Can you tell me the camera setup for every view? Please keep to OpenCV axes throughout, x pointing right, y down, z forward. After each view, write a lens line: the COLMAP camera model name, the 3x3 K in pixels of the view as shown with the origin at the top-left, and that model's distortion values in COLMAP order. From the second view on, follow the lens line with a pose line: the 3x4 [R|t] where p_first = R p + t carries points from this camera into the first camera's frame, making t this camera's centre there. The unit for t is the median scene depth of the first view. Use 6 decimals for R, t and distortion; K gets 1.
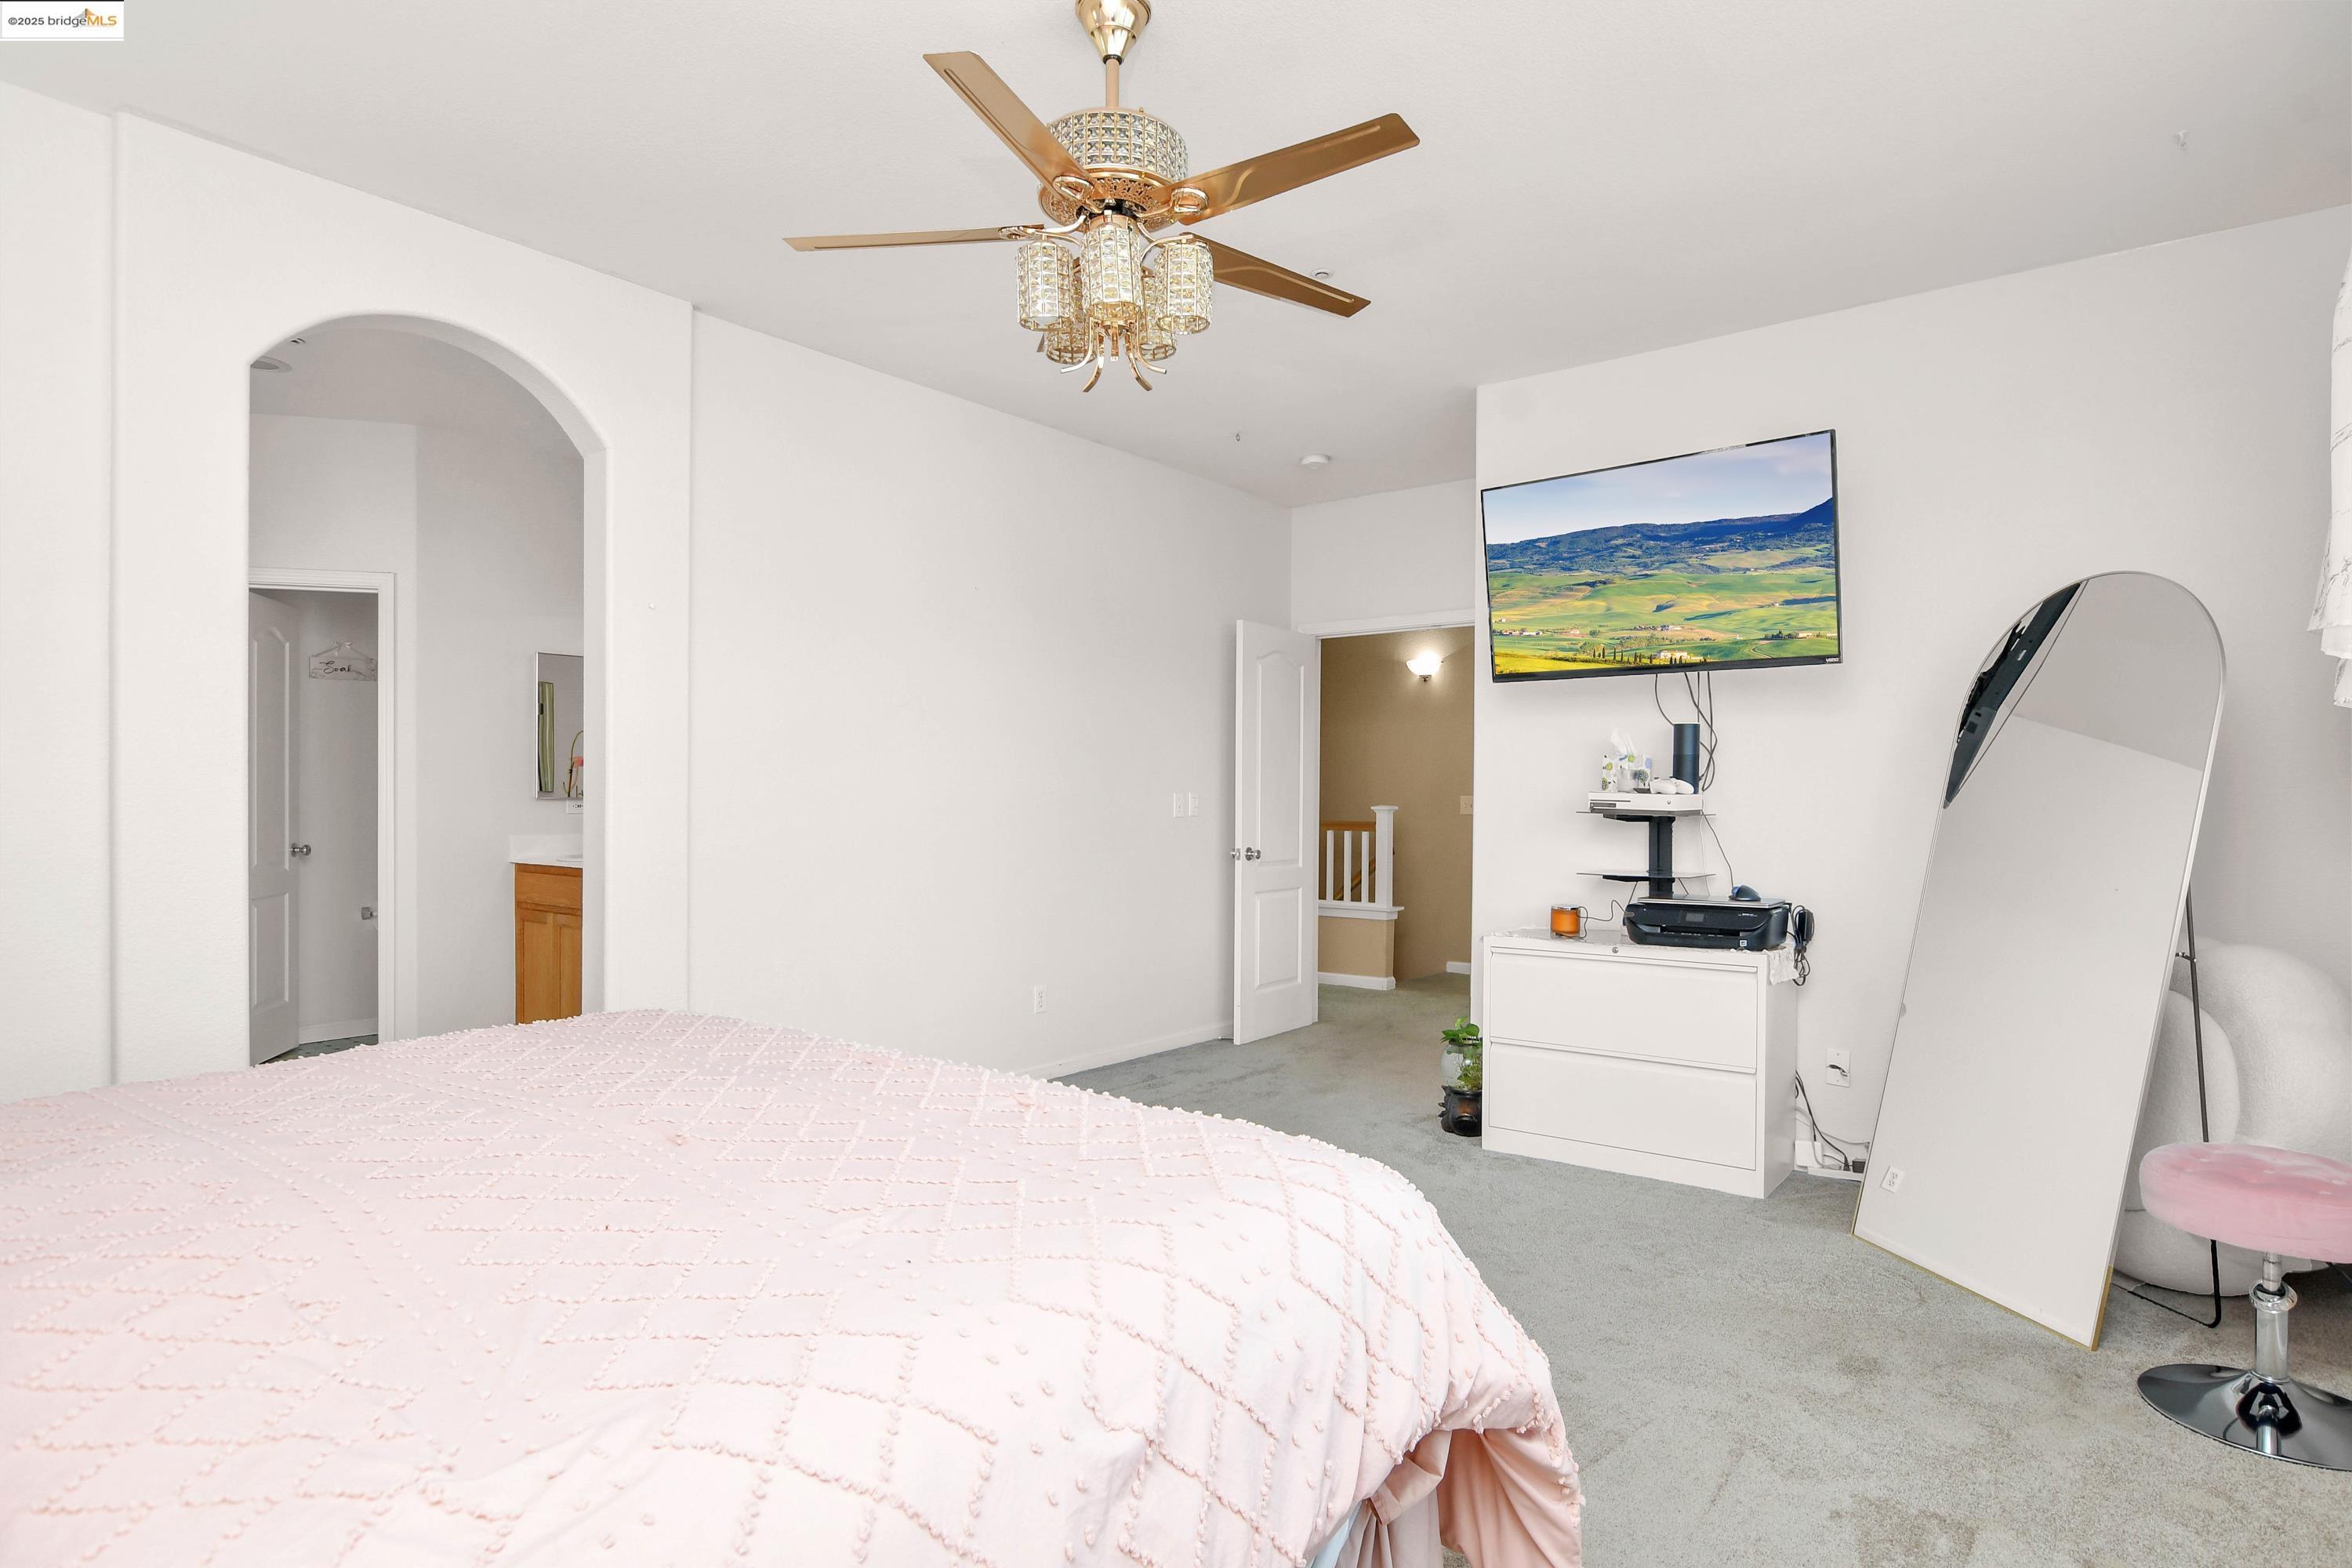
lens RADIAL K [[1269.1, 0, 1180.5], [0, 1269.1, 777.9], [0, 0, 1]] dist [-0.025435, 0.001648]
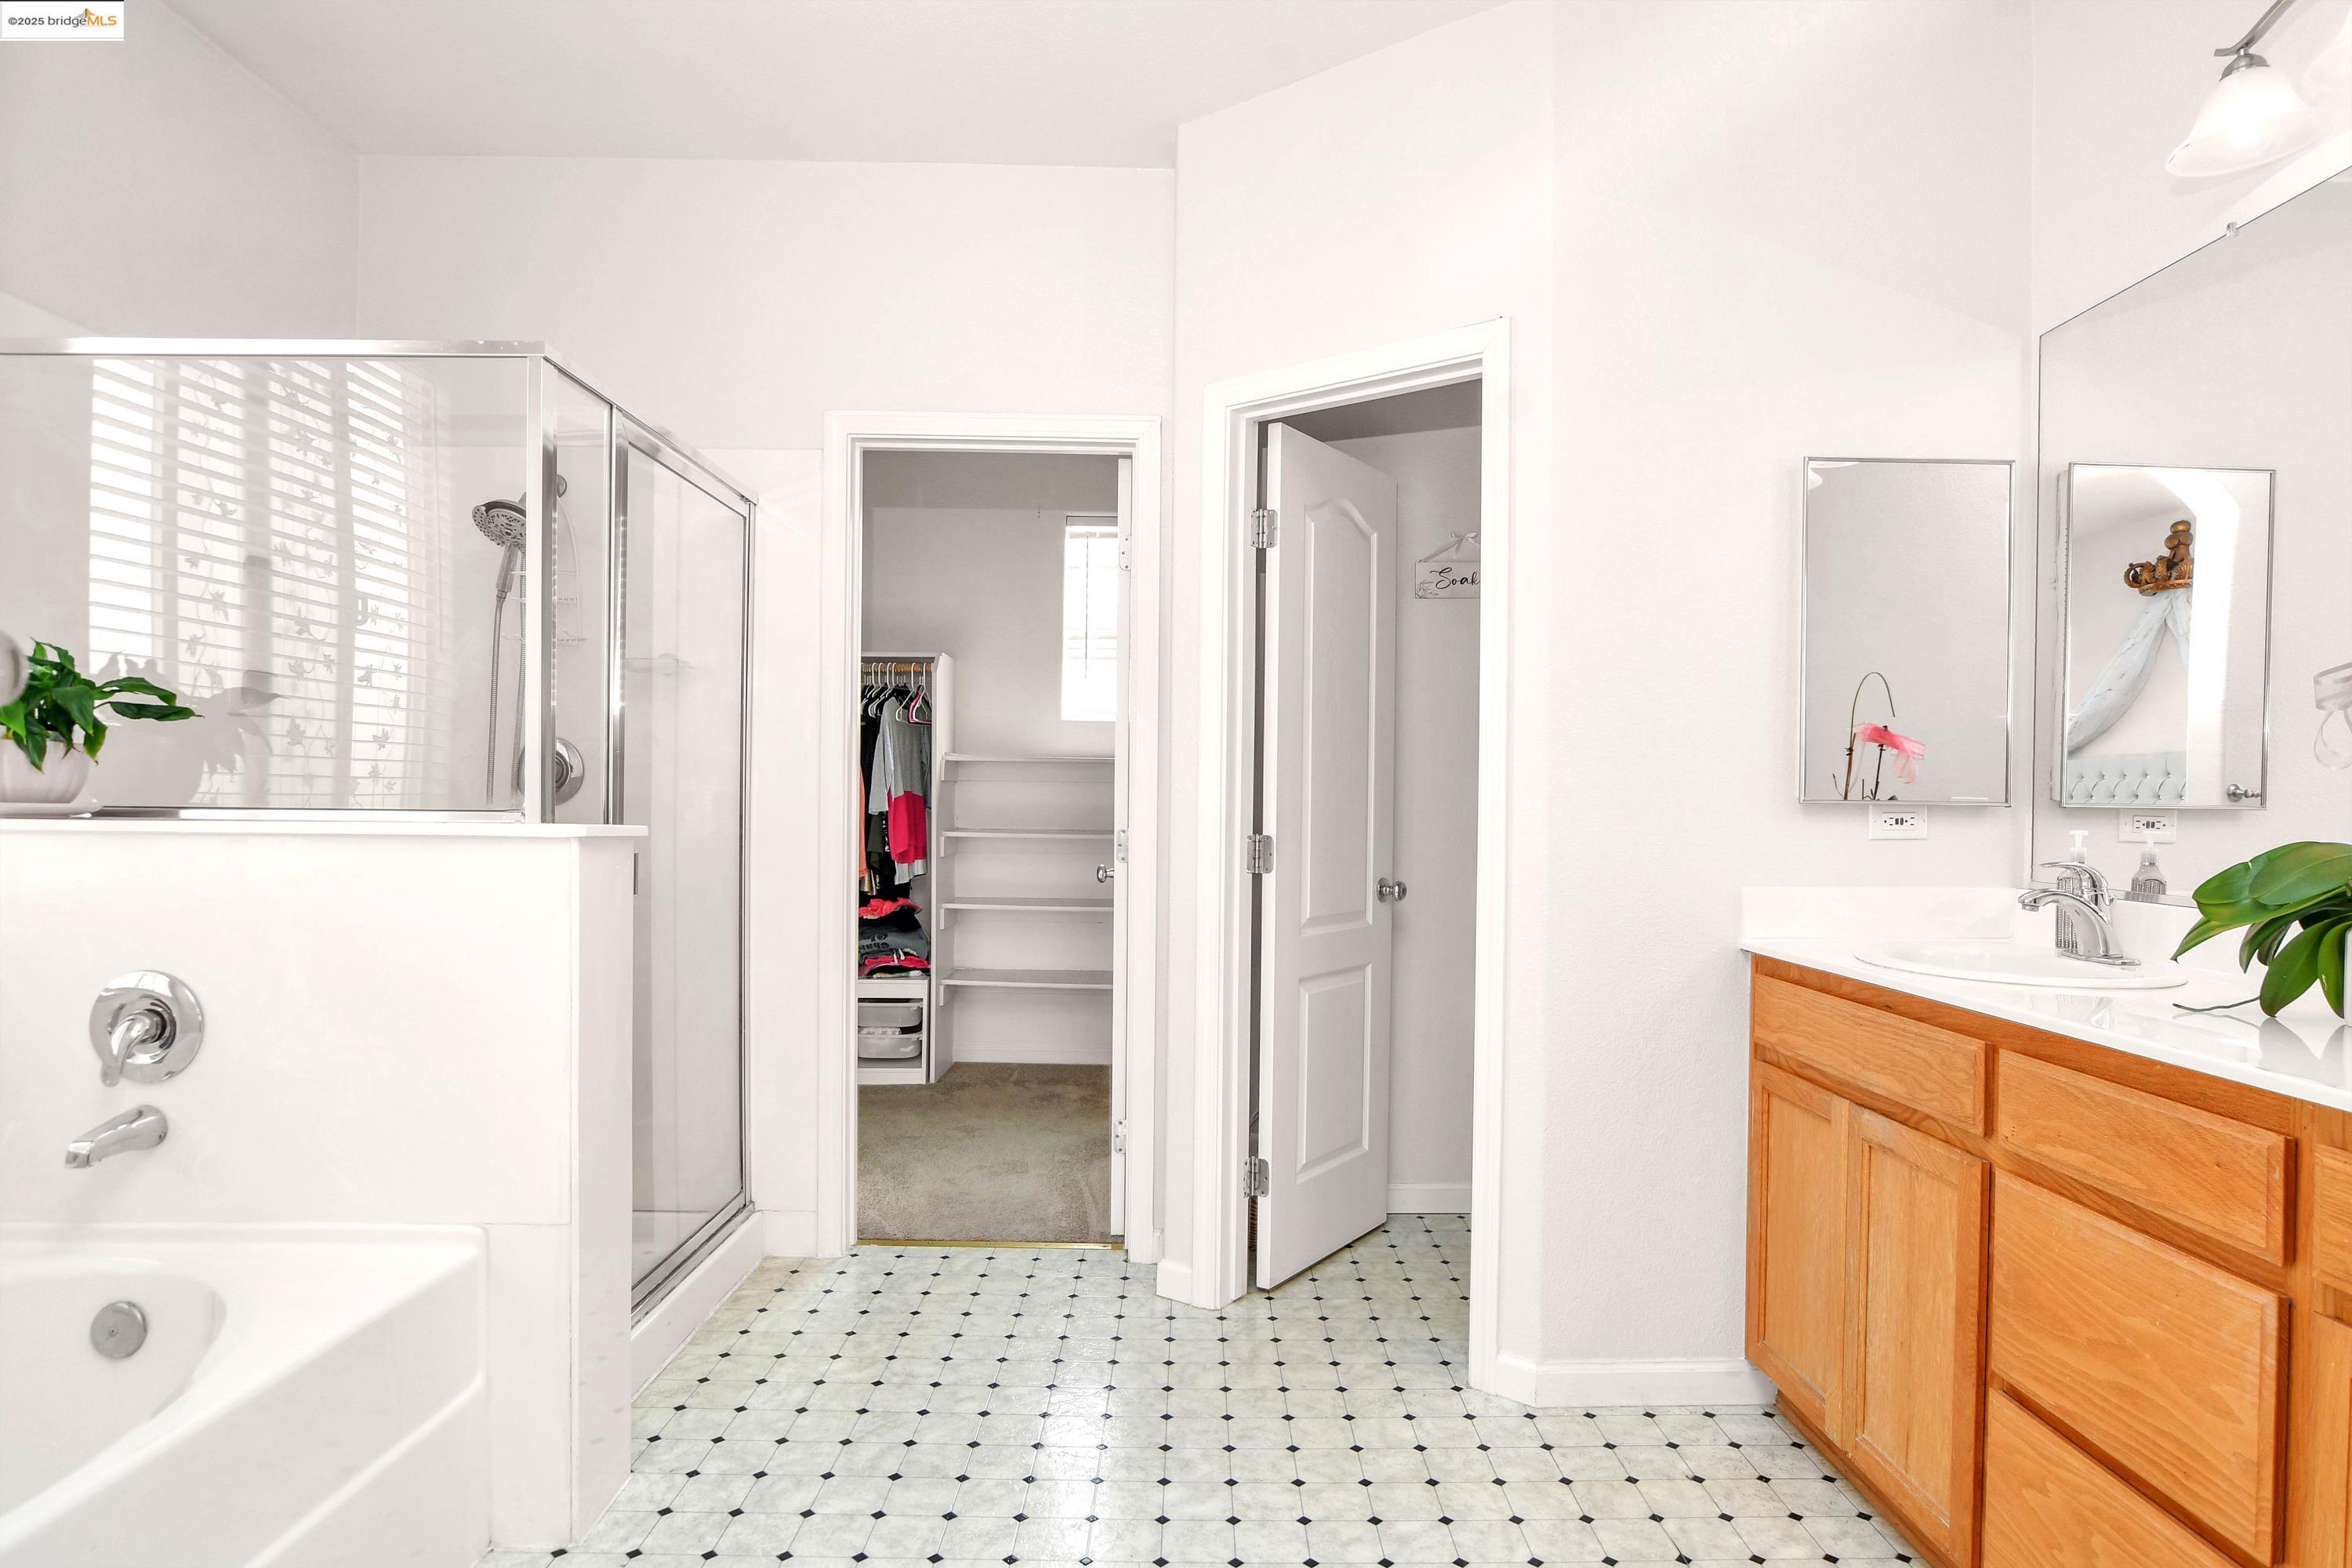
lens RADIAL K [[1269.1, 0, 1211.6], [0, 1269.1, 807.1], [0, 0, 1]] dist [-0.025435, 0.001648]
pose [[0.635521, 0.011153, -0.772003, -0.310872], [-0.009117, 0.999934, 0.006940, 0.016016], [0.772030, 0.002628, 0.635581, 0.578491]]
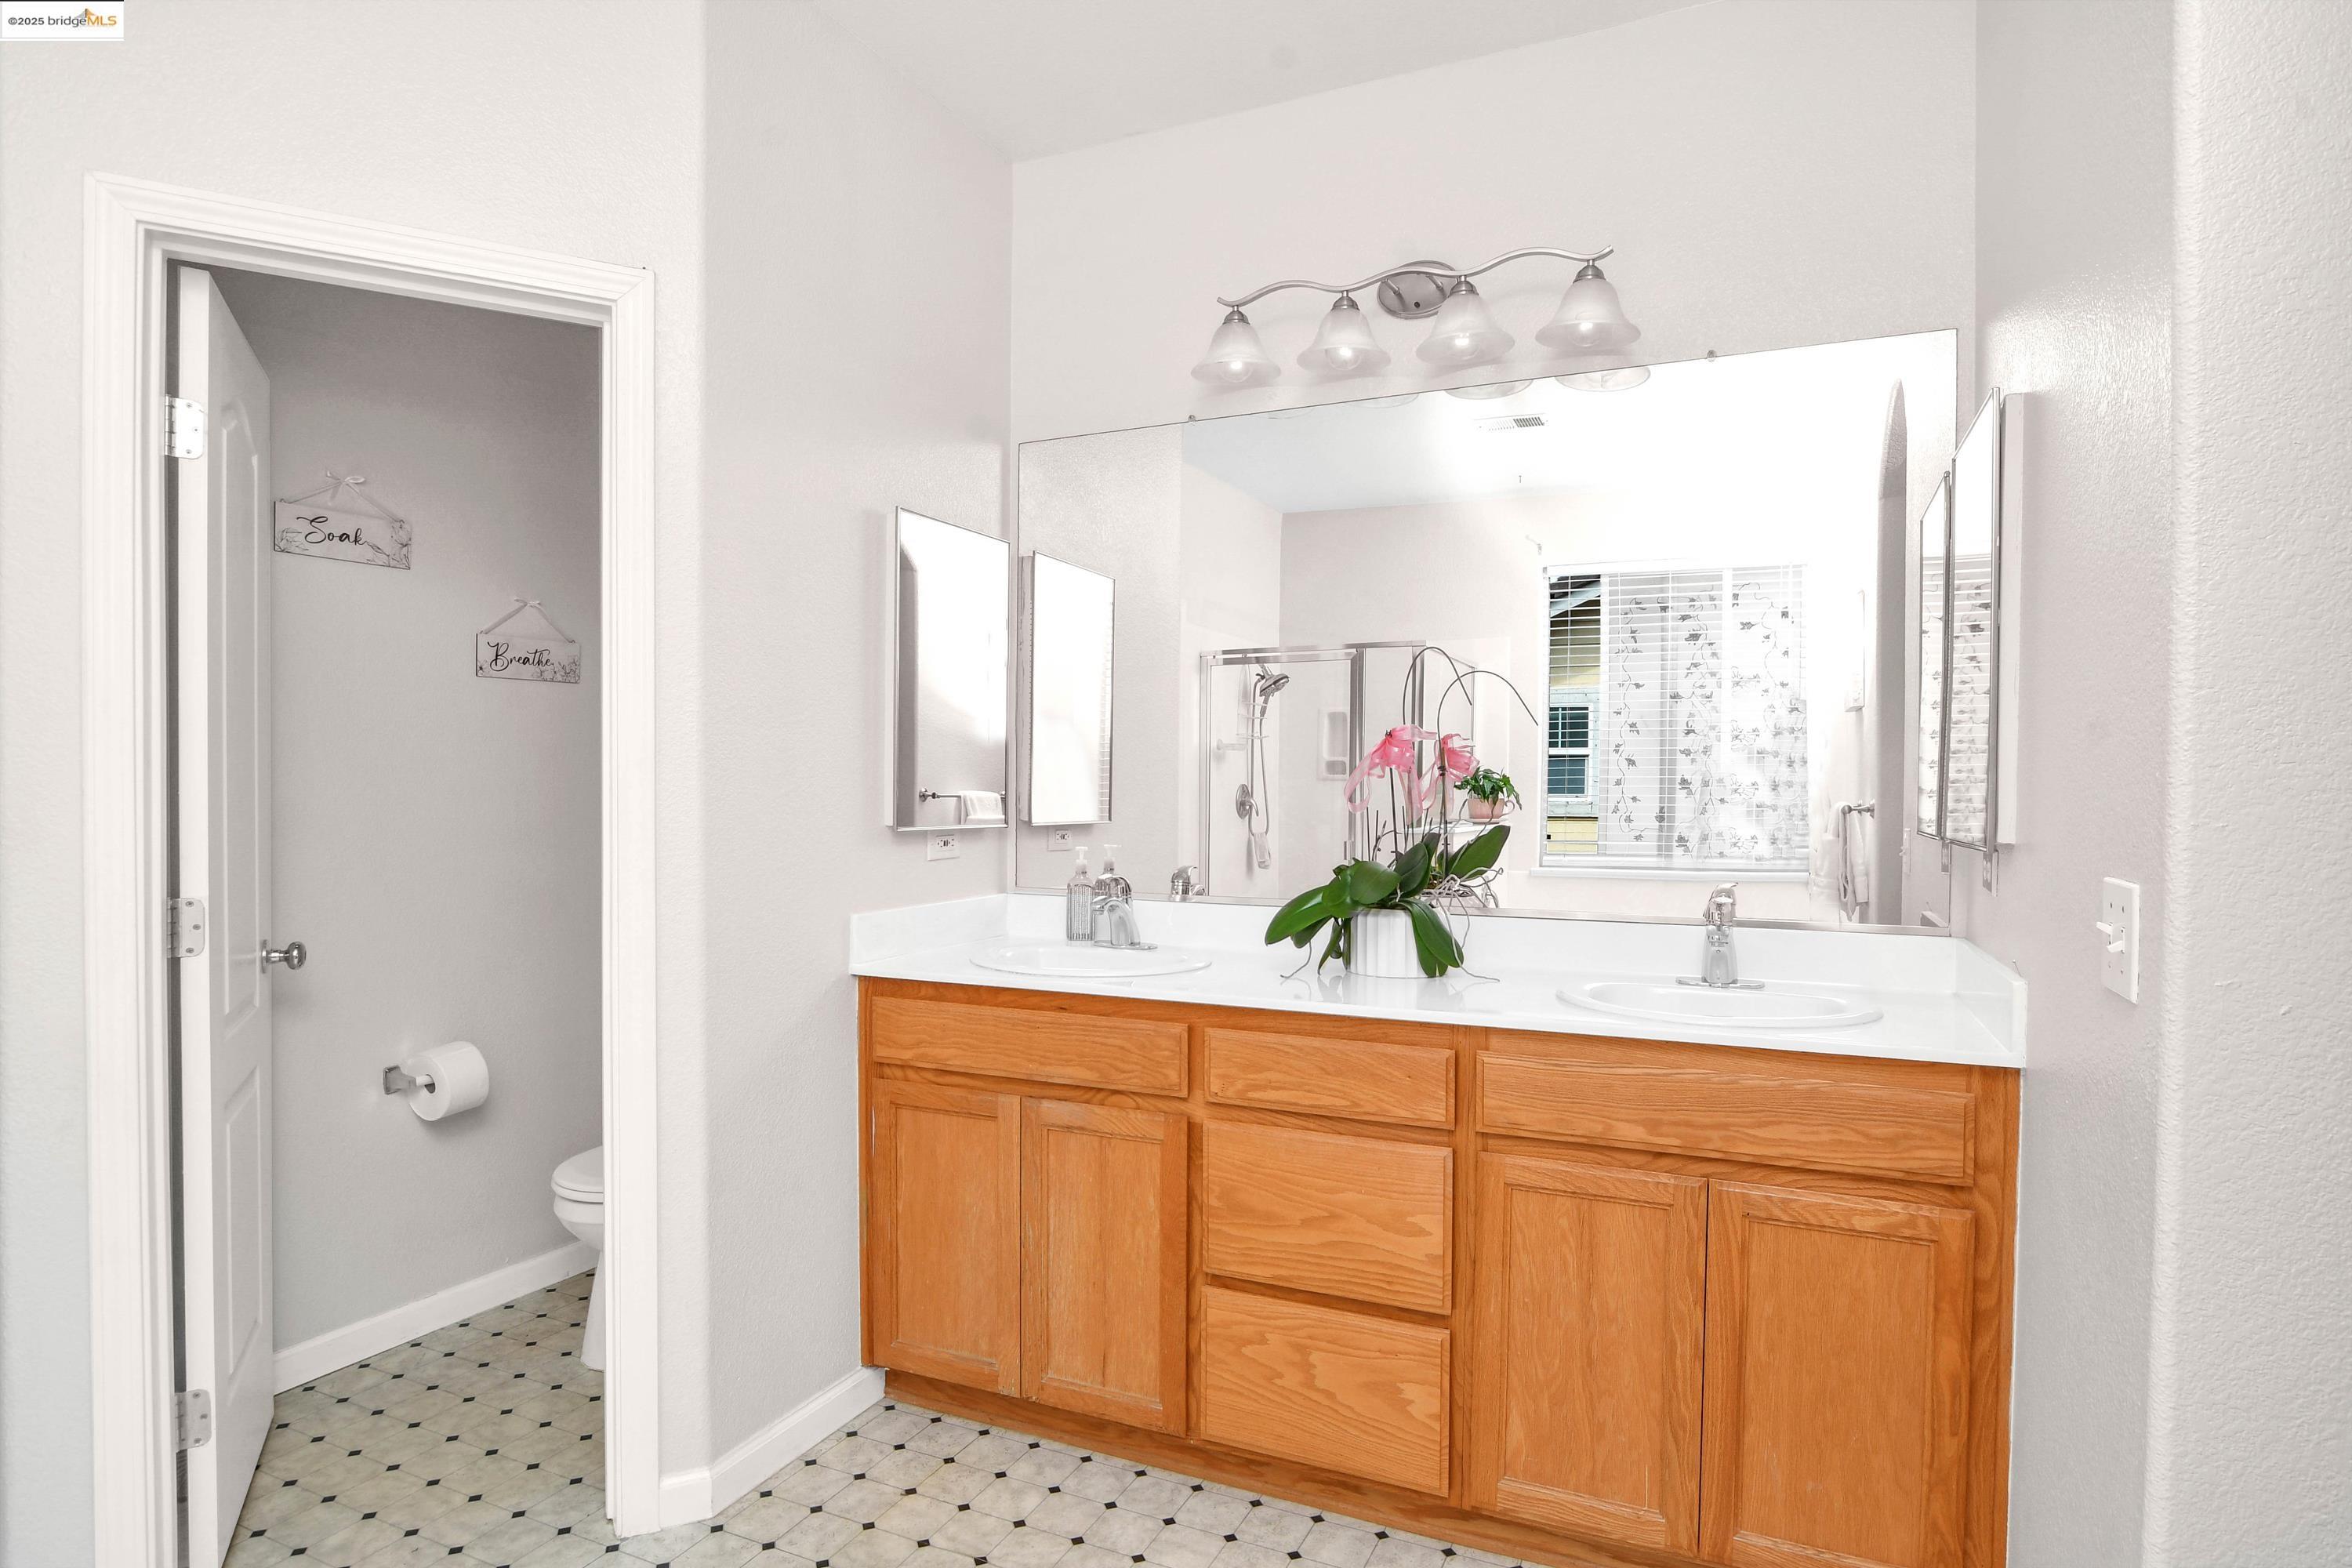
lens RADIAL K [[1269.1, 0, 1177.5], [0, 1269.1, 798.7], [0, 0, 1]] dist [-0.025435, 0.001648]
pose [[0.965390, 0.003384, 0.260790, -0.535889], [-0.007244, 0.999878, 0.013844, -0.003100], [-0.260712, -0.015254, 0.965296, 0.533825]]
